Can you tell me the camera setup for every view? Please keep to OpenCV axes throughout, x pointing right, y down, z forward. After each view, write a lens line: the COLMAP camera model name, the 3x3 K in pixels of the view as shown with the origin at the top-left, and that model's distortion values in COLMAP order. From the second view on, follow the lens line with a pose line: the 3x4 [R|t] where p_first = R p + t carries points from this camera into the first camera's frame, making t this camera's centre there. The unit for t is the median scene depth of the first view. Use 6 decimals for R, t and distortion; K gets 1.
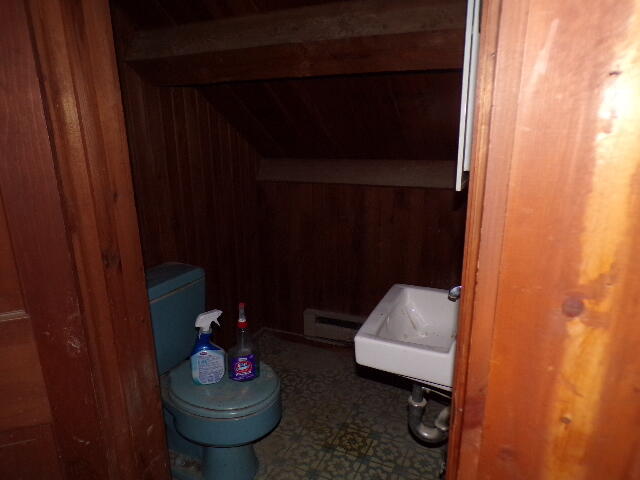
lens RADIAL K [[435.6, 0, 321.4], [0, 435.6, 239.3], [0, 0, 1]] dist [0.017643, -0.008589]
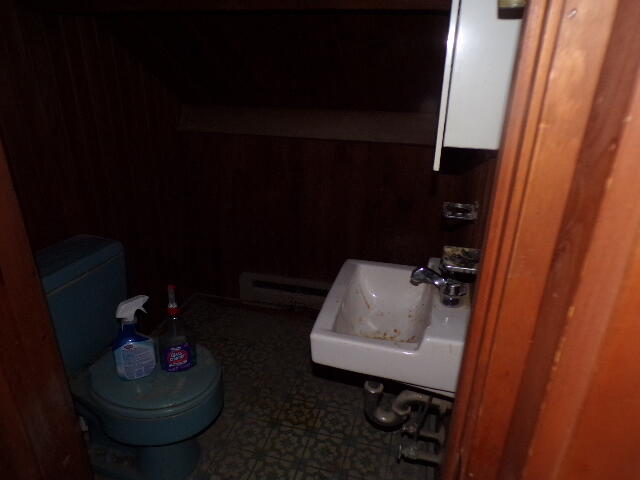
lens RADIAL K [[435.6, 0, 317.7], [0, 435.6, 241.1], [0, 0, 1]] dist [0.017643, -0.008589]
pose [[0.987498, -0.037748, 0.153042, -0.024418], [0.016435, 0.990268, 0.138202, -0.055315], [-0.156769, -0.133959, 0.978508, 0.118095]]
